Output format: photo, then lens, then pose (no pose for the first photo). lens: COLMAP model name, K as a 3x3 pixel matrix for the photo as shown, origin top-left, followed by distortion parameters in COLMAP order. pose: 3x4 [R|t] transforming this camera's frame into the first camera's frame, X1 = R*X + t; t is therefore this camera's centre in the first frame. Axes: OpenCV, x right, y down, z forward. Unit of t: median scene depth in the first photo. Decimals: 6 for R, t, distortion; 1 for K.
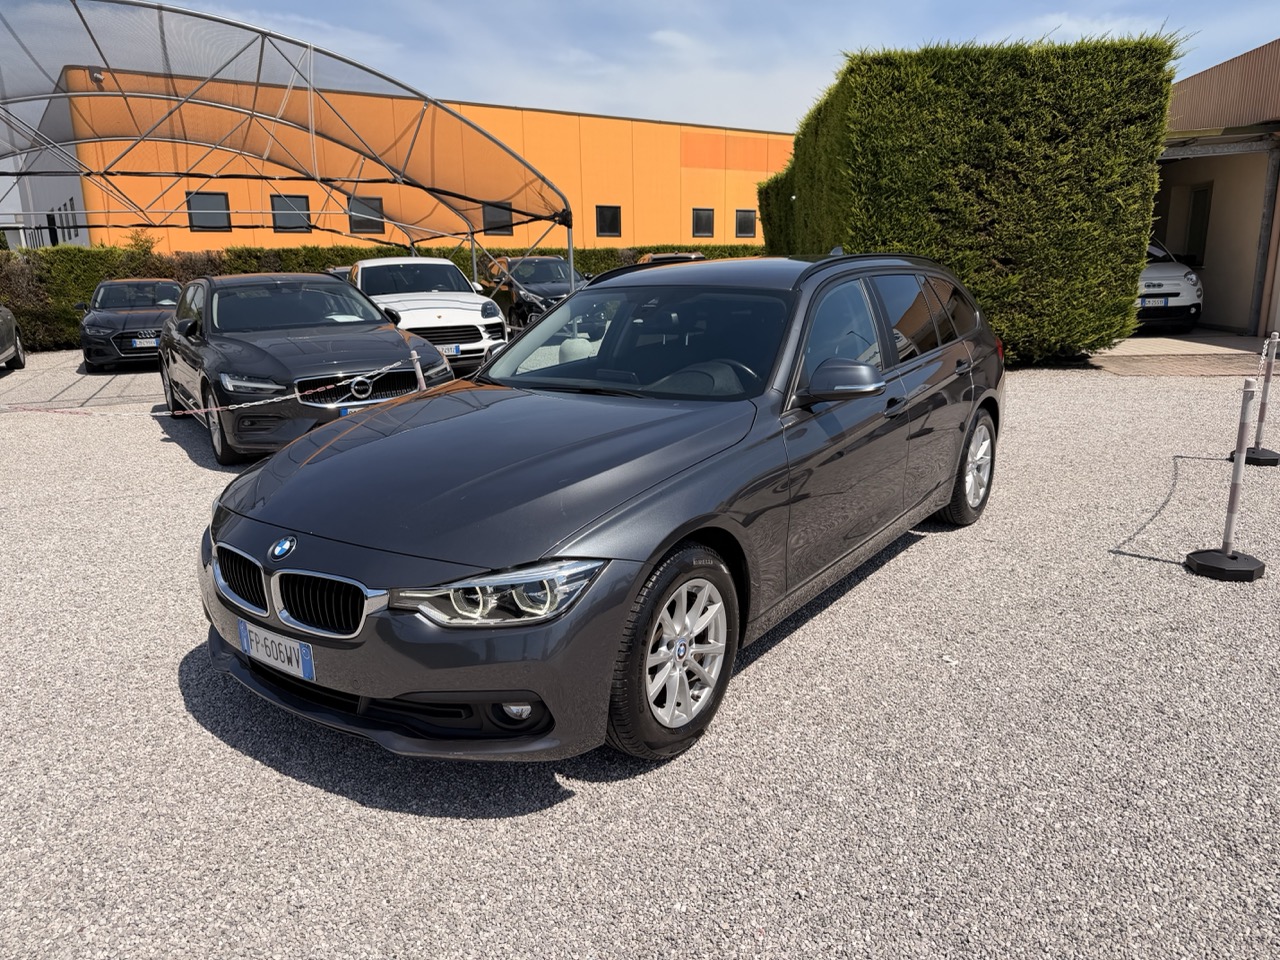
lens RADIAL K [[901.6, 0, 640.0], [0, 901.6, 480.0], [0, 0, 1]] dist [0.027520, -0.044670]
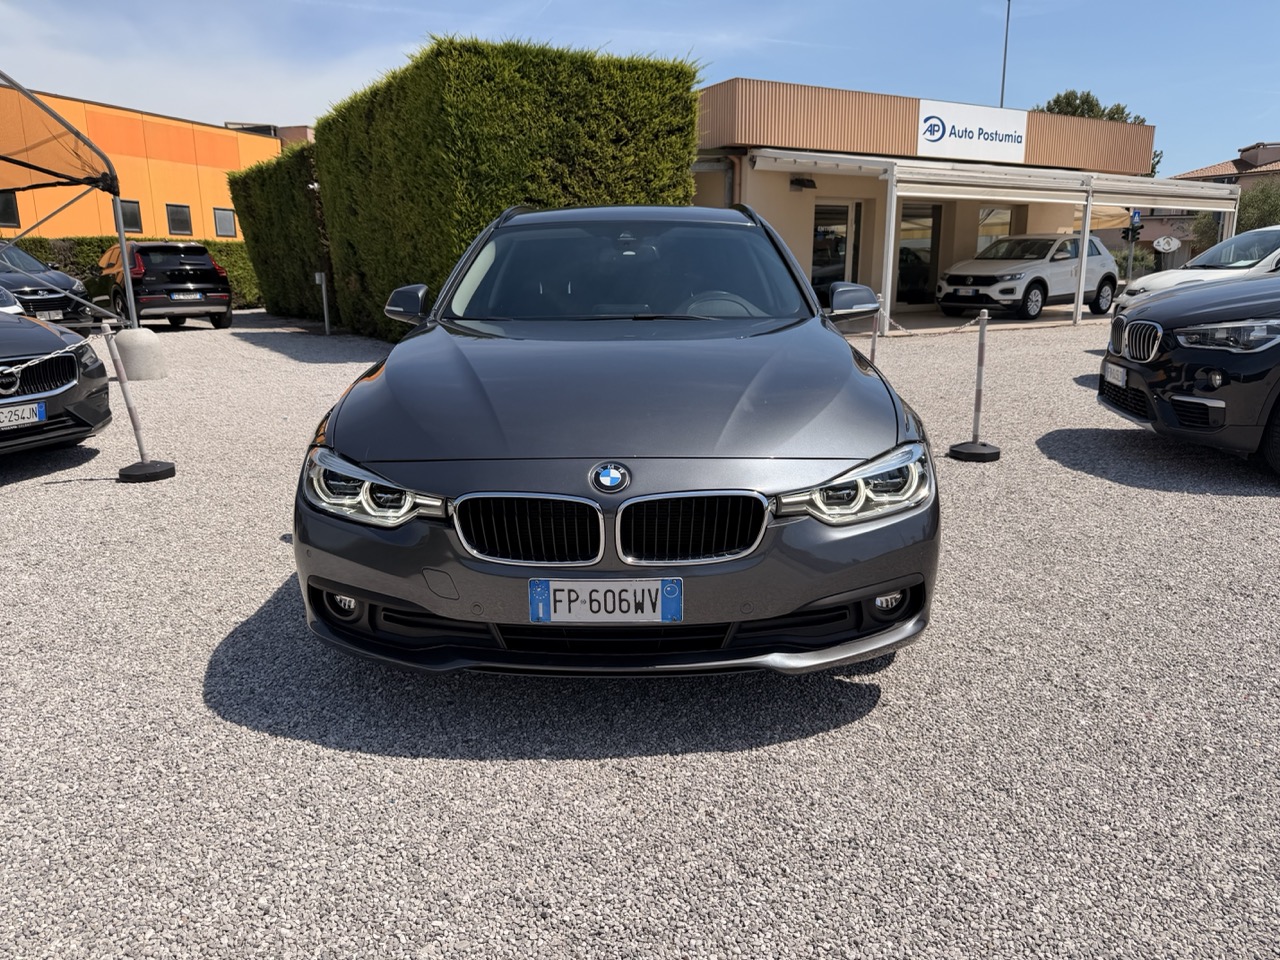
lens RADIAL K [[901.6, 0, 640.0], [0, 901.6, 480.0], [0, 0, 1]] dist [0.027520, -0.044670]
pose [[0.815733, -0.119172, 0.566019, -0.206458], [0.127323, 0.991539, 0.025269, 0.015788], [-0.564241, 0.051455, 0.824005, 0.078454]]
